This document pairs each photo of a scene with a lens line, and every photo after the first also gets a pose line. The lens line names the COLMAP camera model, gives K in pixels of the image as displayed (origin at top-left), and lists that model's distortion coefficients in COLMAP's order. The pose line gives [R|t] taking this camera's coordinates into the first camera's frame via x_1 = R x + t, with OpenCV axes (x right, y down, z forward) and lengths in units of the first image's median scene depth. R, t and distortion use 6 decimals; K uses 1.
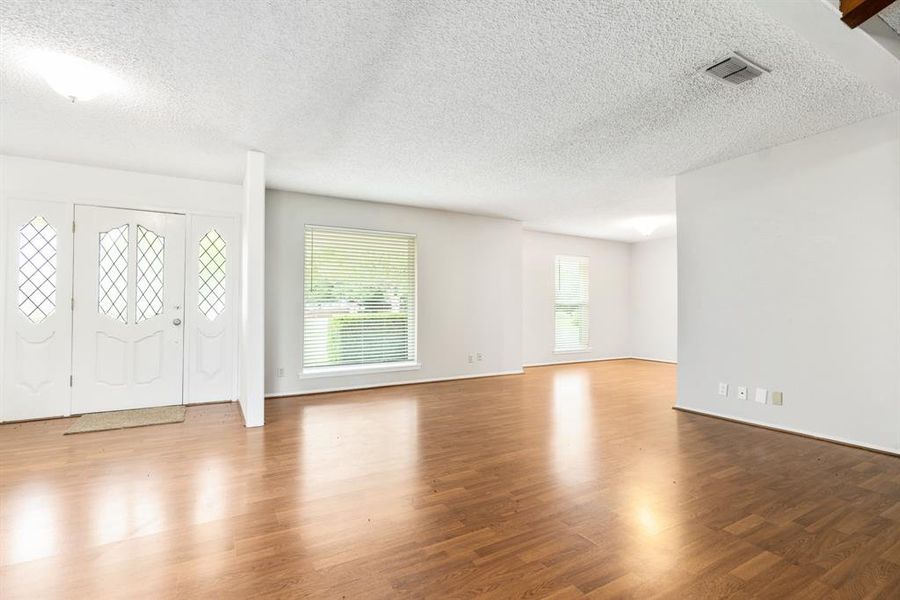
lens RADIAL K [[419.5, 0, 443.2], [0, 419.5, 296.6], [0, 0, 1]] dist [-0.003136, -0.000307]
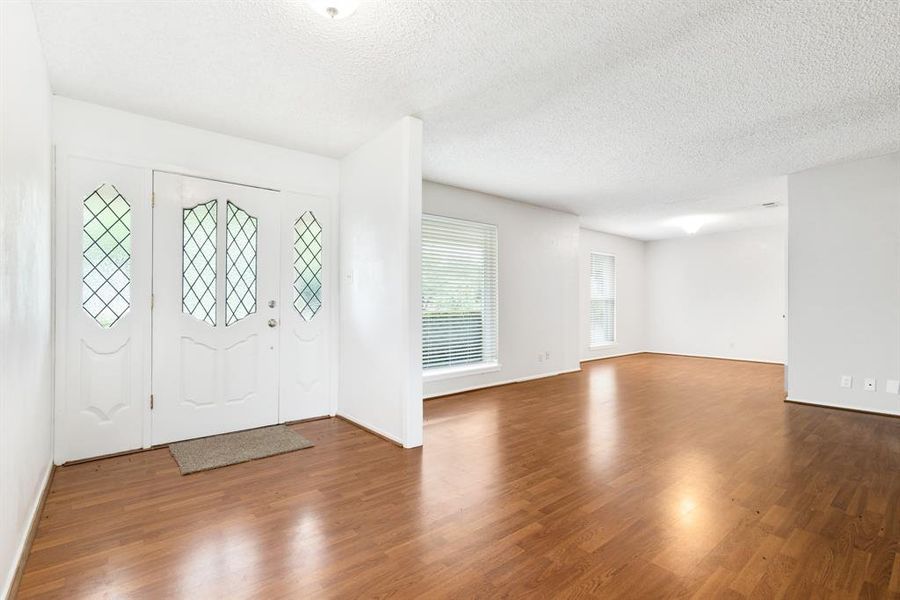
lens RADIAL K [[419.5, 0, 445.8], [0, 419.5, 297.9], [0, 0, 1]] dist [-0.003136, -0.000307]
pose [[0.984216, -0.000569, 0.176970, -0.458364], [-0.001404, 0.999938, 0.011021, 0.002279], [-0.176965, -0.011095, 0.984155, 0.142264]]
